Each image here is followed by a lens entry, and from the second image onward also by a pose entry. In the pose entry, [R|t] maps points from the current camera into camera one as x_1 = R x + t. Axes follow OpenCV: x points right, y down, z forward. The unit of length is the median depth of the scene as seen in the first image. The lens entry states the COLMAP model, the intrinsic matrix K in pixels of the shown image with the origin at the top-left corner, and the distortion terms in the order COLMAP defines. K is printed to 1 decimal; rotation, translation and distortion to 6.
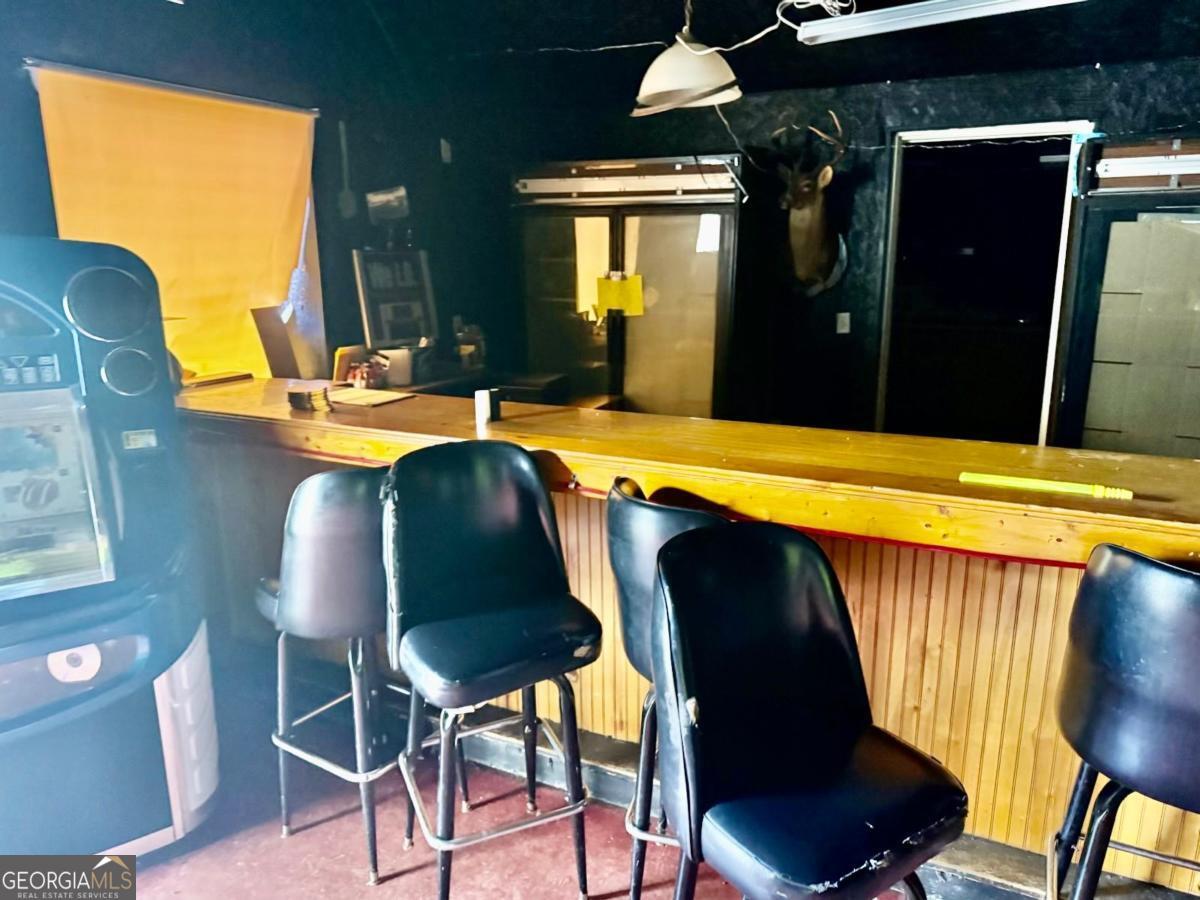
lens RADIAL K [[862.0, 0, 611.3], [0, 862.0, 454.0], [0, 0, 1]] dist [0.038172, -0.035307]
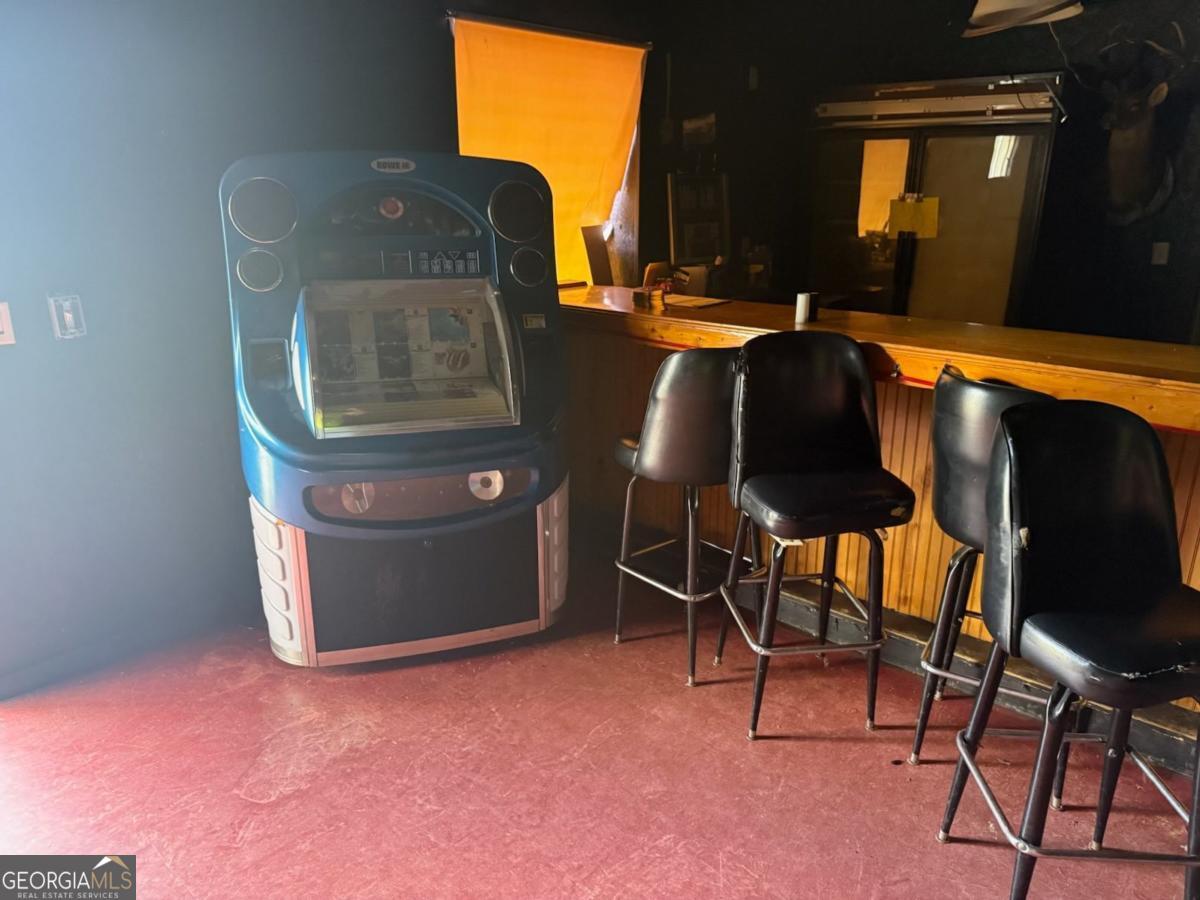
lens RADIAL K [[854.0, 0, 582.6], [0, 854.0, 452.8], [0, 0, 1]] dist [0.049027, -0.086208]
pose [[0.952325, 0.091373, -0.291080, -0.089999], [-0.069357, 0.993956, 0.085097, 0.065143], [0.297096, -0.060851, 0.952907, -0.194543]]
